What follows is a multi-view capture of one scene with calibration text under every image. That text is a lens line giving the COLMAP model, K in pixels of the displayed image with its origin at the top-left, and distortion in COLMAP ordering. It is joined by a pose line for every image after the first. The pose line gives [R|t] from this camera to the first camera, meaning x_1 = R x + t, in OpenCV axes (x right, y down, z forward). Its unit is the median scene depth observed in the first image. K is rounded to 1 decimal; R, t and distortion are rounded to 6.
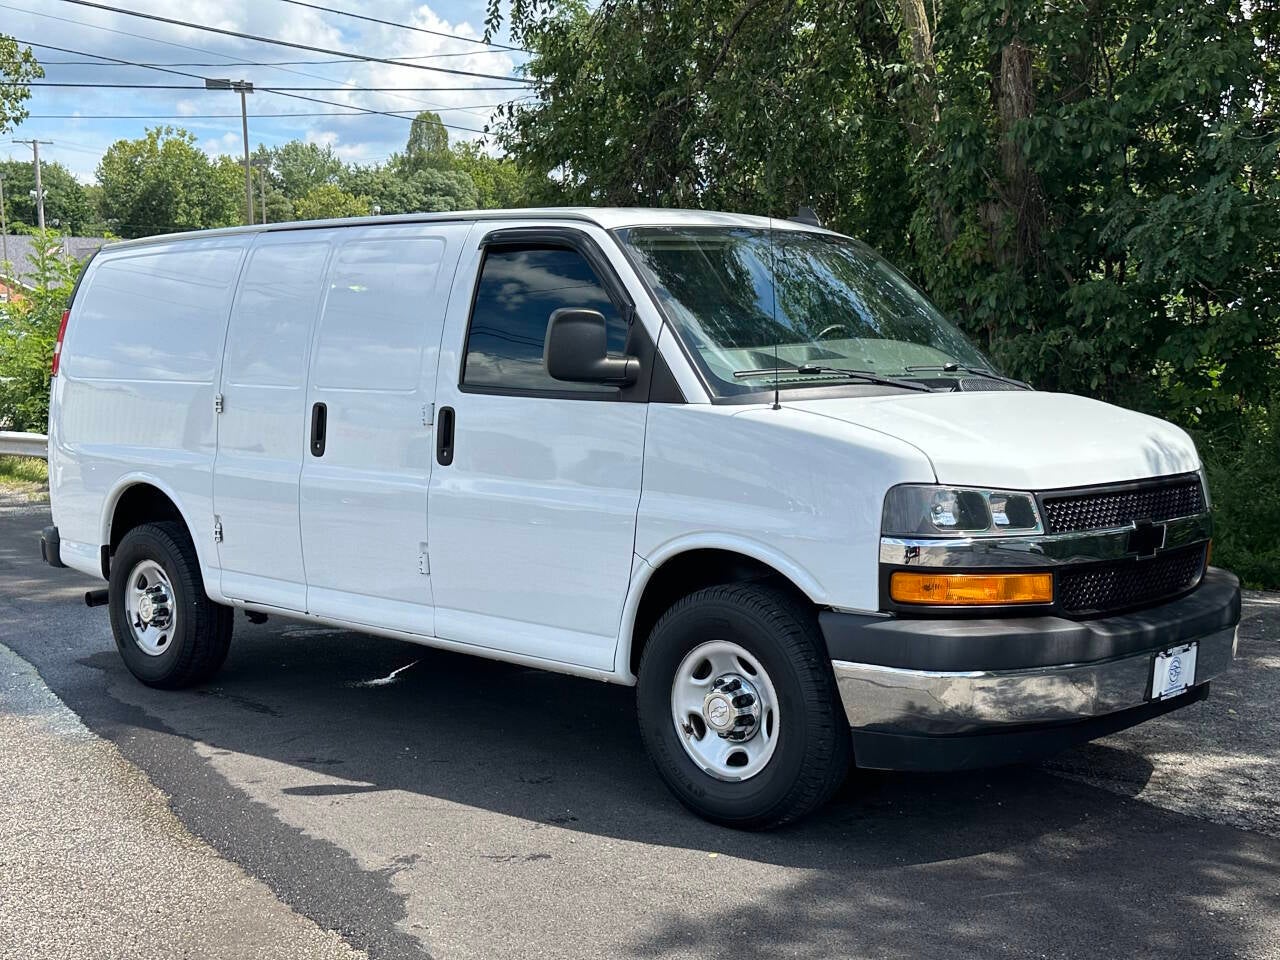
lens RADIAL K [[1576.4, 0, 640.0], [0, 1576.4, 480.0], [0, 0, 1]] dist [0.207726, -0.472896]
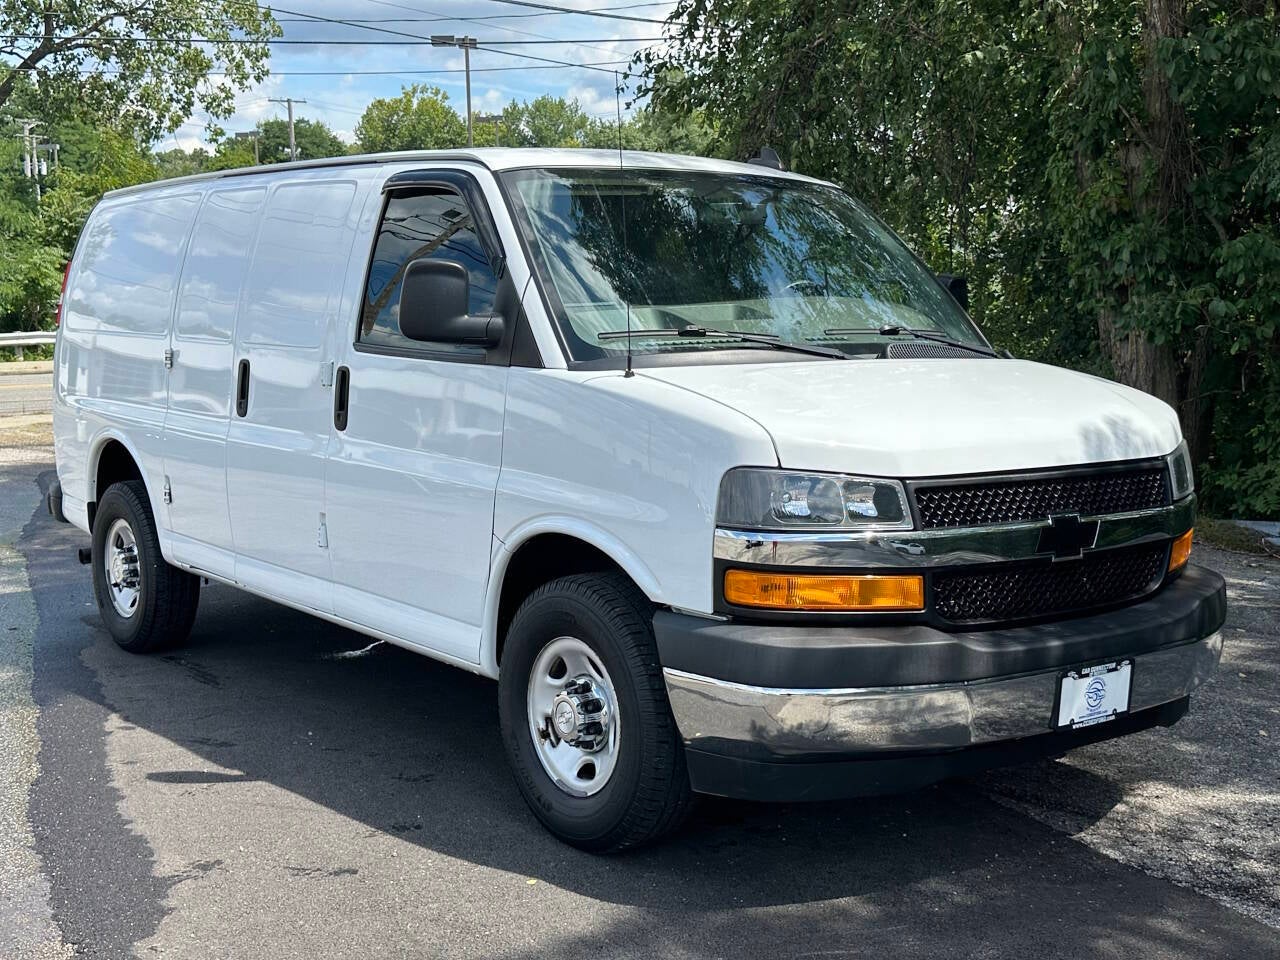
lens RADIAL K [[1576.4, 0, 640.0], [0, 1576.4, 480.0], [0, 0, 1]] dist [0.207726, -0.472896]
pose [[0.987630, 0.025756, -0.154675, 0.209885], [-0.021438, 0.999334, 0.029524, -0.012512], [0.155332, -0.025843, 0.987524, 0.126032]]
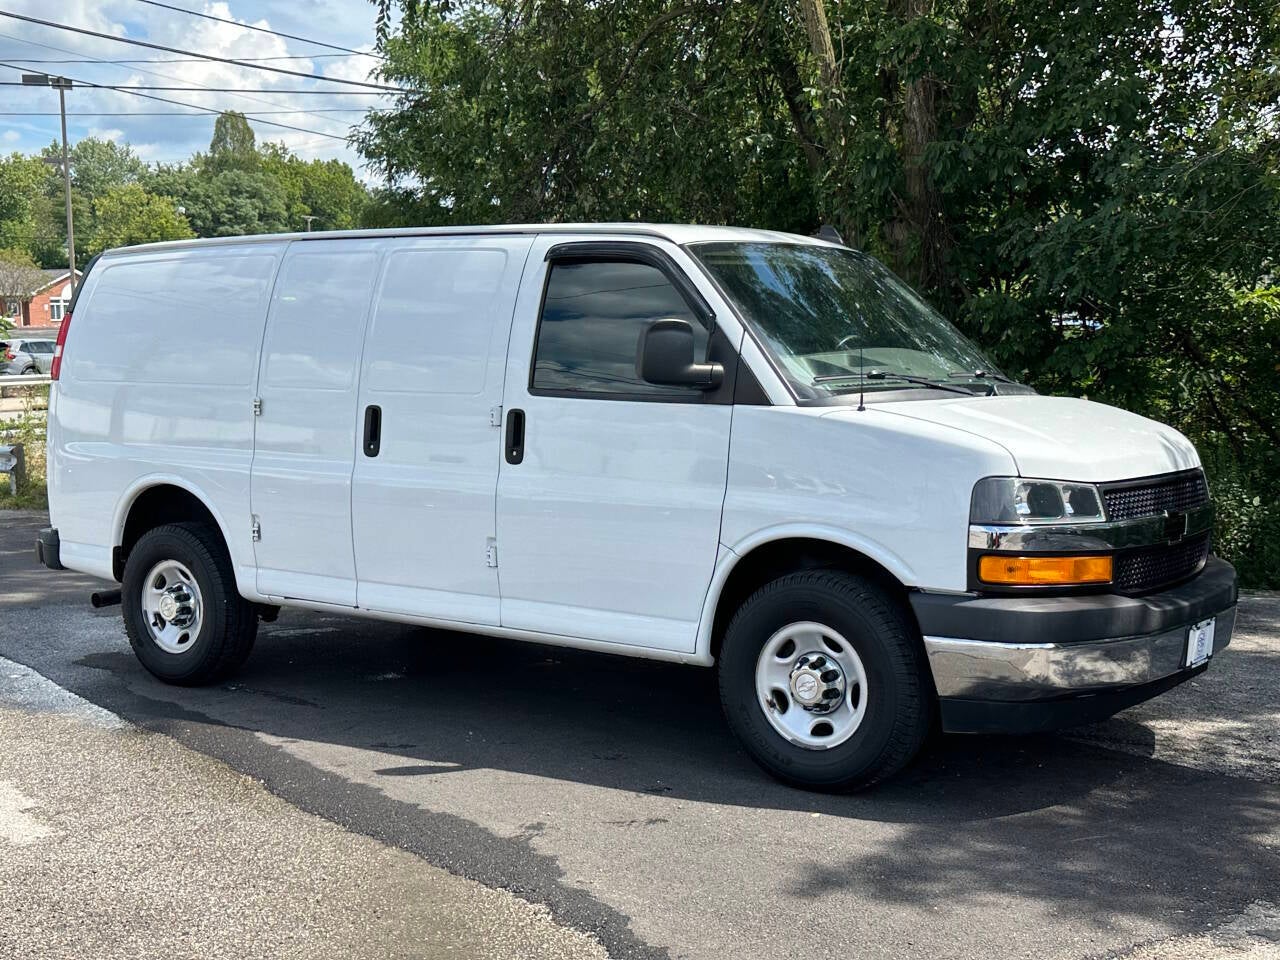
lens RADIAL K [[1580.0, 0, 649.8], [0, 1580.0, 485.0], [0, 0, 1]] dist [0.197599, -0.418668]
pose [[0.991802, -0.004101, 0.127722, -0.184585], [0.004448, 0.999987, -0.002433, 0.008397], [-0.127710, 0.002981, 0.991807, -0.071694]]
